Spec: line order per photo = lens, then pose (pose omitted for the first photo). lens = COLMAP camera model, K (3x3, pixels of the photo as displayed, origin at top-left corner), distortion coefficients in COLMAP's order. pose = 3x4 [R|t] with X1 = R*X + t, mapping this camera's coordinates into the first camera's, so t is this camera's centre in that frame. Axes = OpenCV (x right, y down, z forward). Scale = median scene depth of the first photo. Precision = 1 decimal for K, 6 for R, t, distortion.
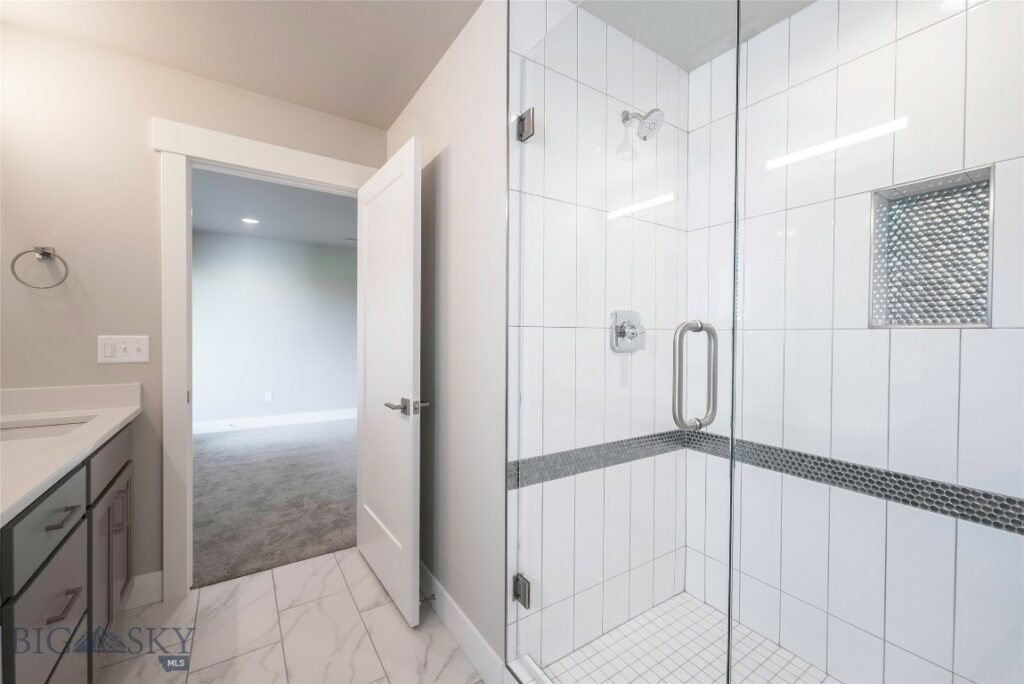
lens RADIAL K [[410.5, 0, 512.1], [0, 410.5, 340.2], [0, 0, 1]] dist [0.002930, -0.000072]
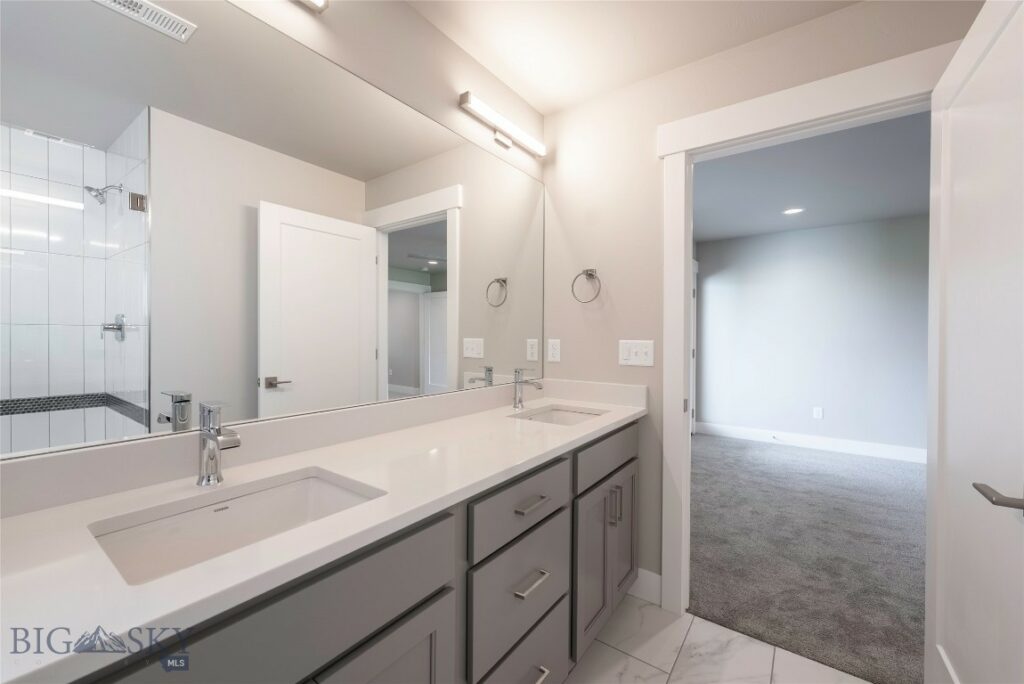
lens RADIAL K [[410.5, 0, 511.8], [0, 410.5, 338.2], [0, 0, 1]] dist [0.002930, -0.000072]
pose [[0.345094, 0.001391, -0.938567, -0.028762], [-0.018262, 0.999820, -0.005233, -0.003554], [0.938391, 0.018946, 0.345057, 0.216781]]
